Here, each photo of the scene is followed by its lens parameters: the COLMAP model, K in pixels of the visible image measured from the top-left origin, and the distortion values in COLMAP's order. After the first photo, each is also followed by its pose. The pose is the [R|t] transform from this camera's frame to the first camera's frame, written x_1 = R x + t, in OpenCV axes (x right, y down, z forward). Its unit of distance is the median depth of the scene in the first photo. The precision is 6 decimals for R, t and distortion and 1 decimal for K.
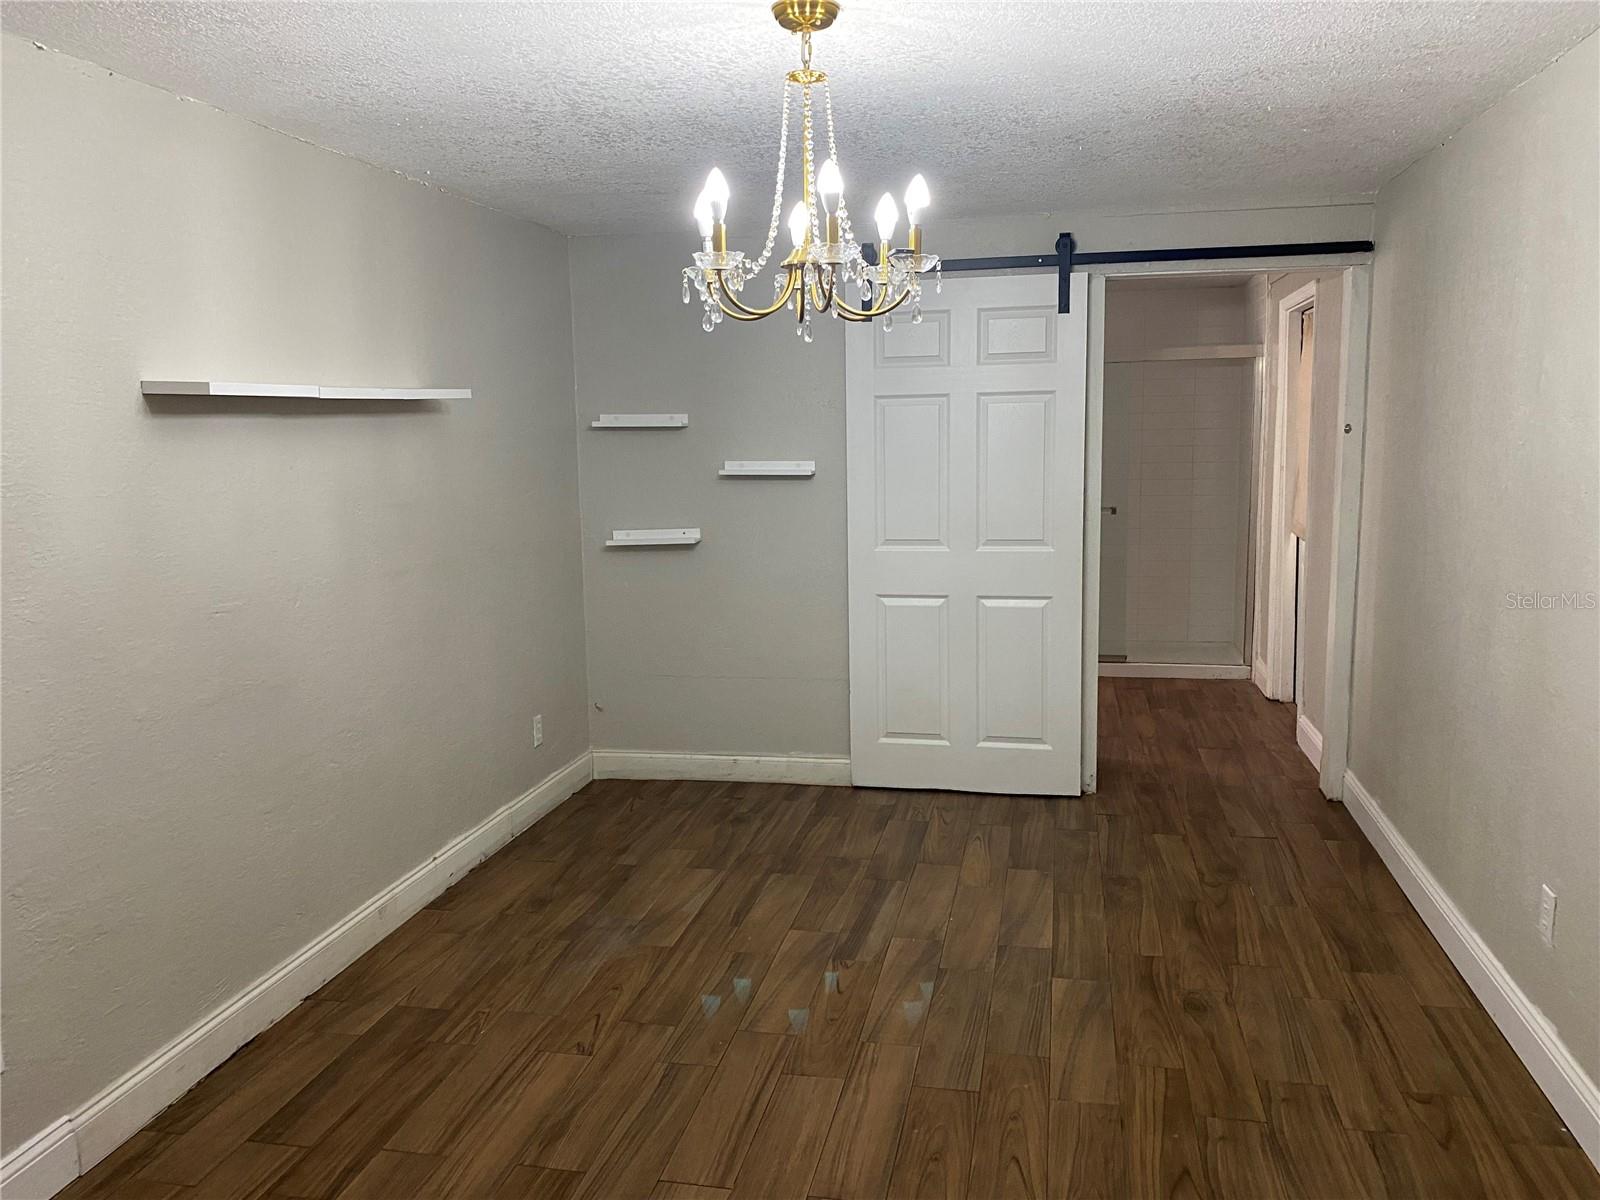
lens RADIAL K [[1220.9, 0, 801.0], [0, 1220.9, 589.8], [0, 0, 1]] dist [0.042471, -0.052138]
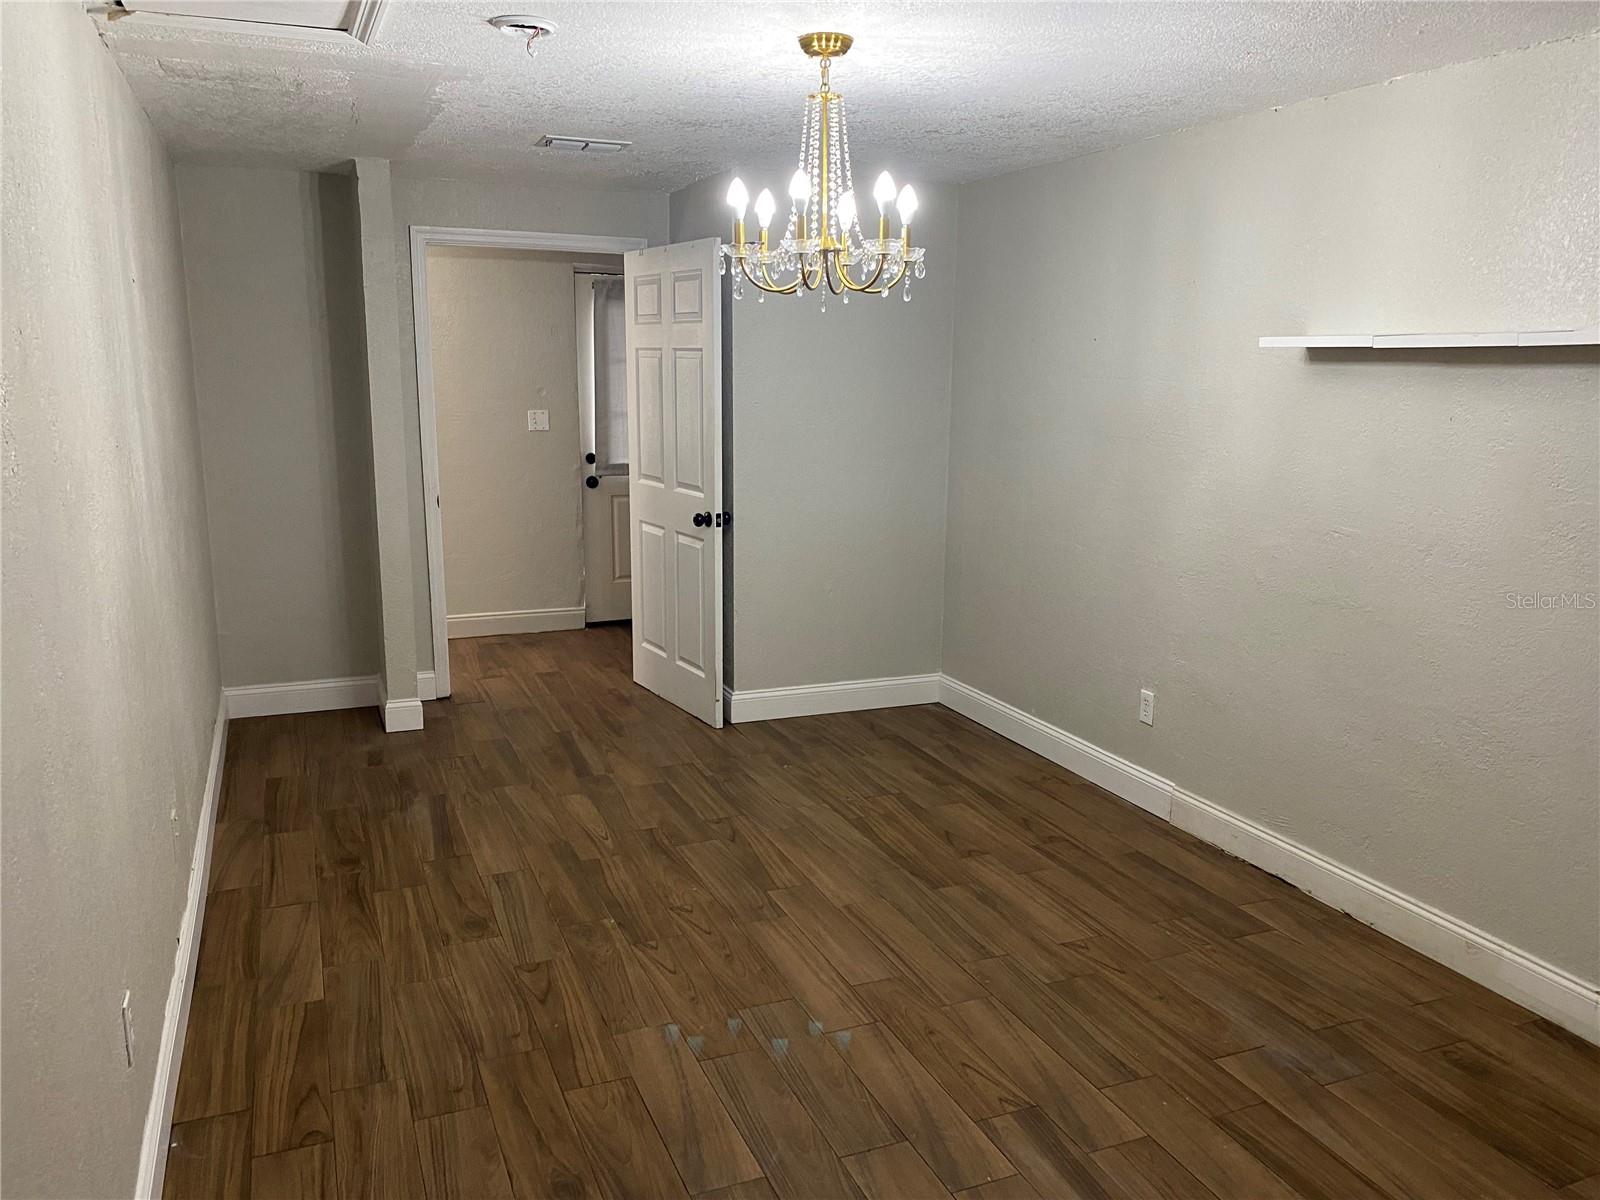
lens RADIAL K [[1220.9, 0, 801.0], [0, 1220.9, 589.8], [0, 0, 1]] dist [0.042471, -0.052138]
pose [[-0.820986, 0.121146, -0.557947, 0.644829], [-0.070933, 0.948016, 0.310215, -0.272778], [0.566525, 0.294259, -0.769715, 1.728926]]
